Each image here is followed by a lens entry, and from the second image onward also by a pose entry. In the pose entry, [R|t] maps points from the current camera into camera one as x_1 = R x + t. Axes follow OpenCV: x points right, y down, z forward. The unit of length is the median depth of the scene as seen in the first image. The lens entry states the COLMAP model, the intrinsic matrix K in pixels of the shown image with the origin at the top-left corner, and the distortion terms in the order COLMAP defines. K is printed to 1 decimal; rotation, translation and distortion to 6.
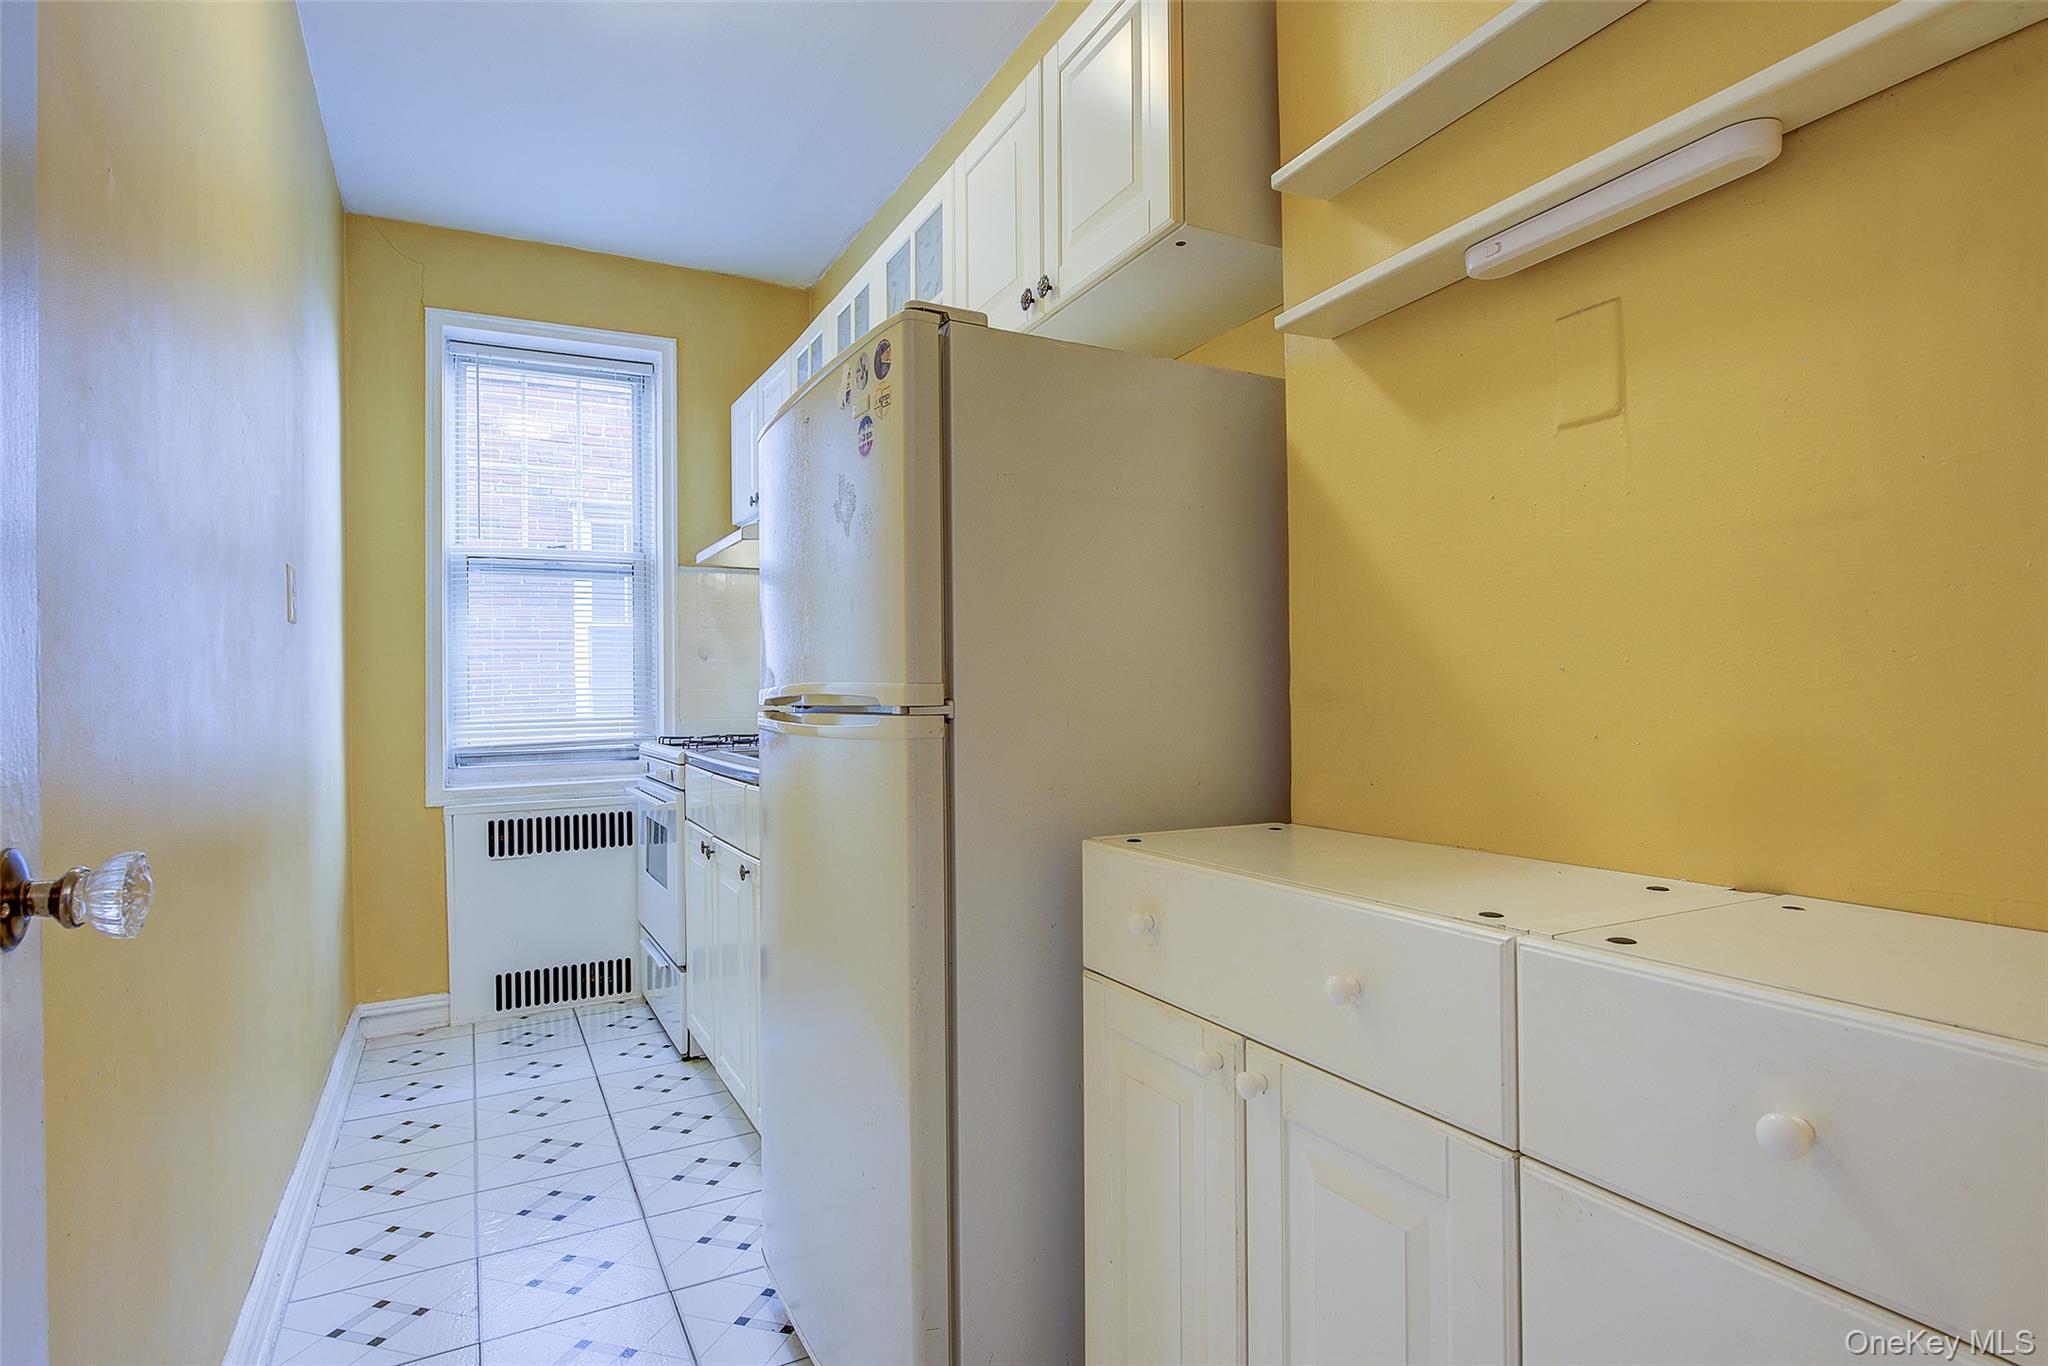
lens RADIAL K [[1051.1, 0, 1033.6], [0, 1051.1, 685.7], [0, 0, 1]] dist [-0.001043, -0.000473]
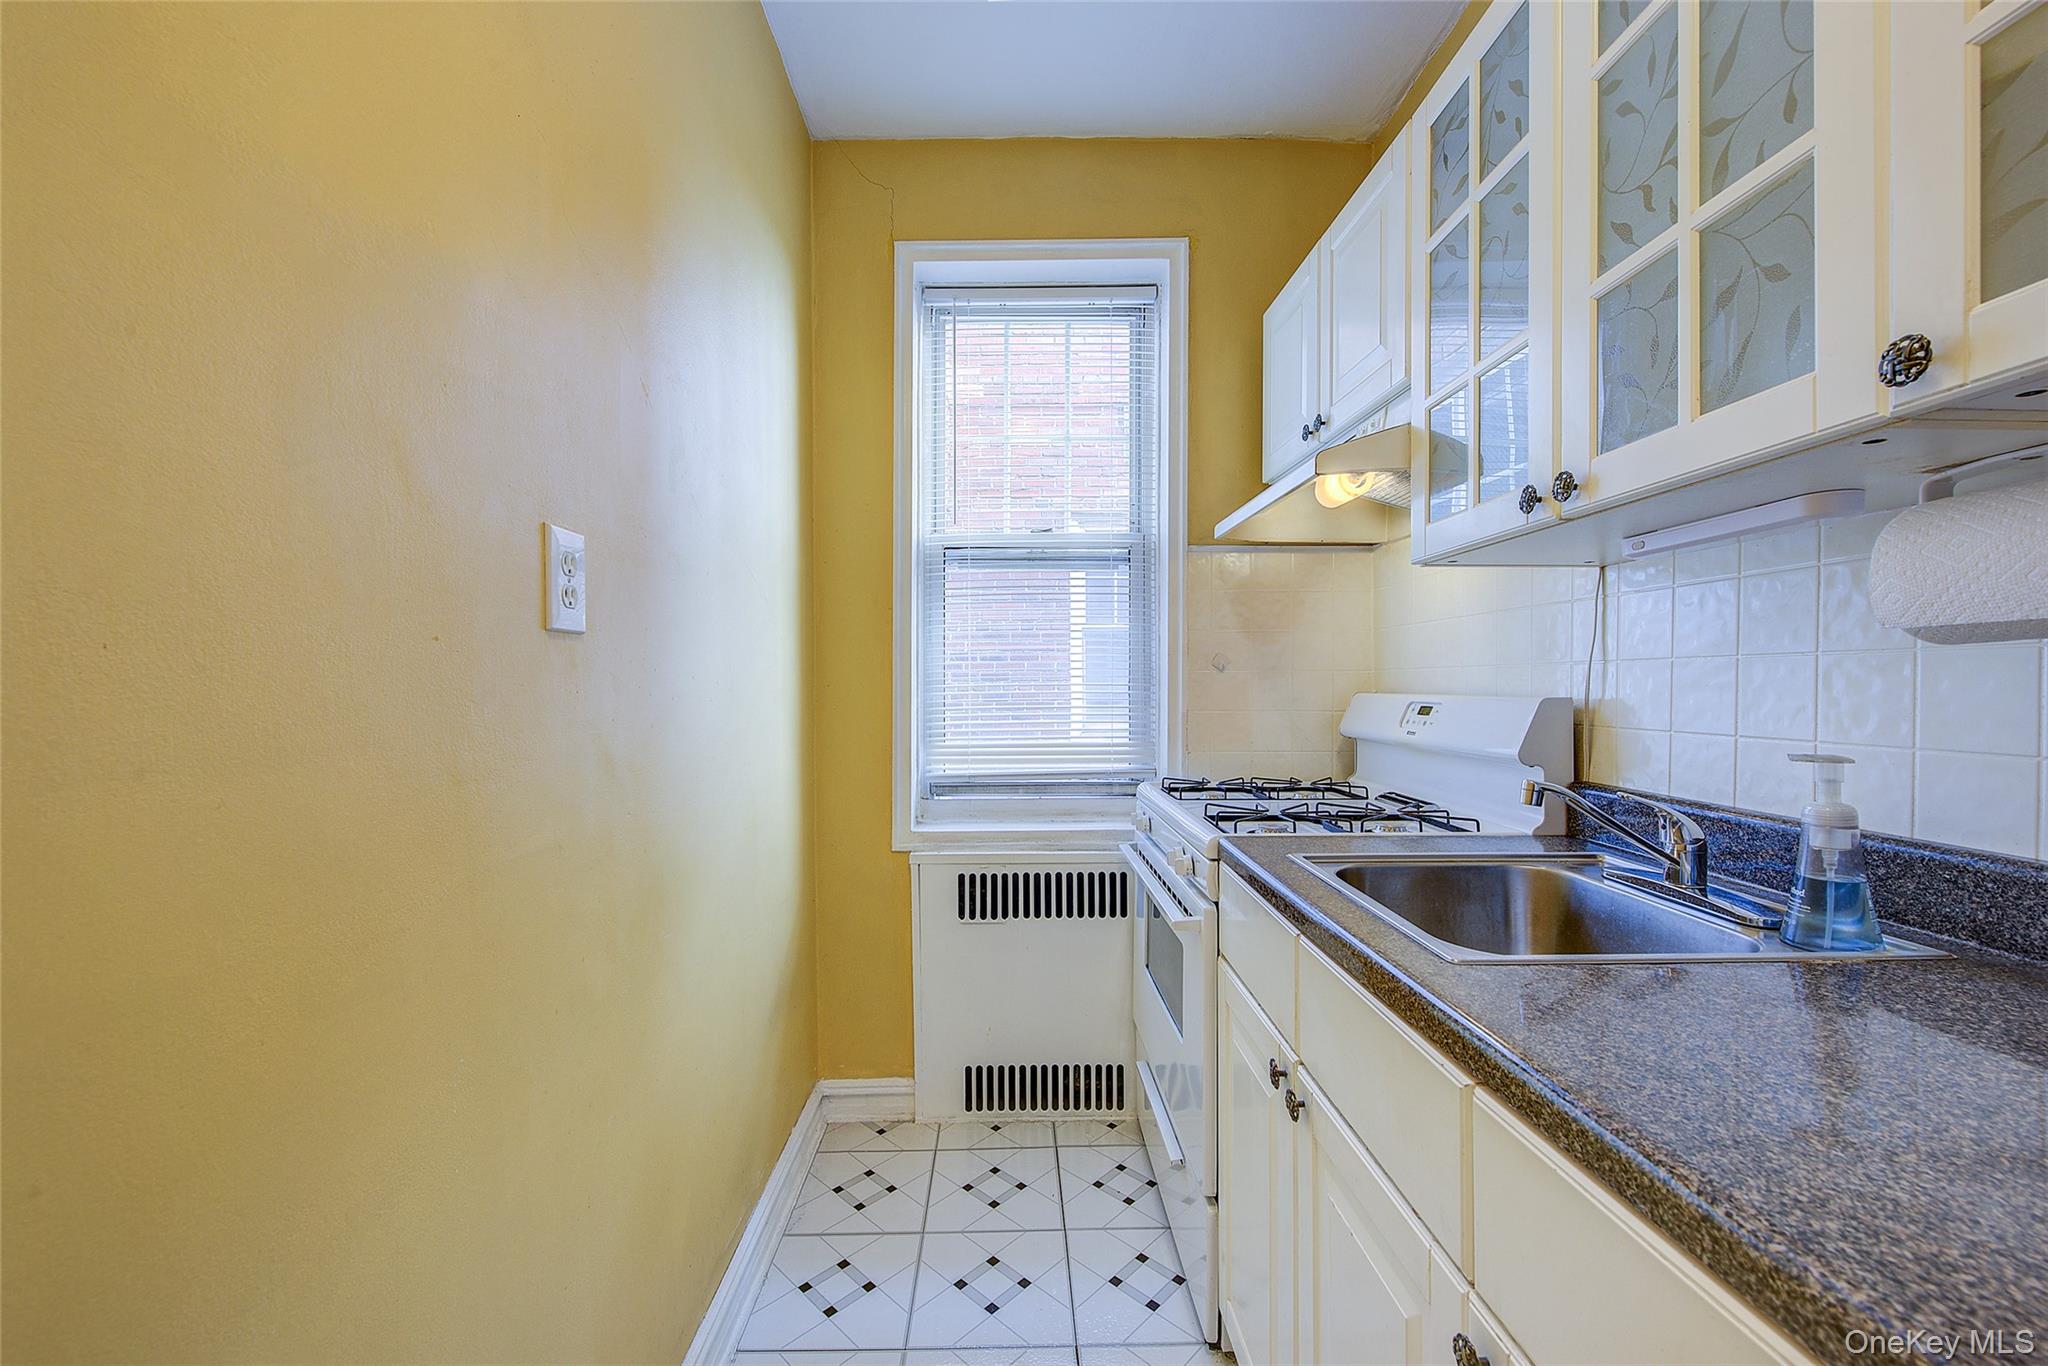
lens RADIAL K [[818.3, 0, 1022.4], [0, 818.3, 683.6], [0, 0, 1]] dist [0.001915, -0.001078]
pose [[0.886618, 0.013950, -0.462291, -0.181184], [-0.006300, 0.999817, 0.018087, -0.026686], [0.462459, -0.013124, 0.886544, 0.451828]]
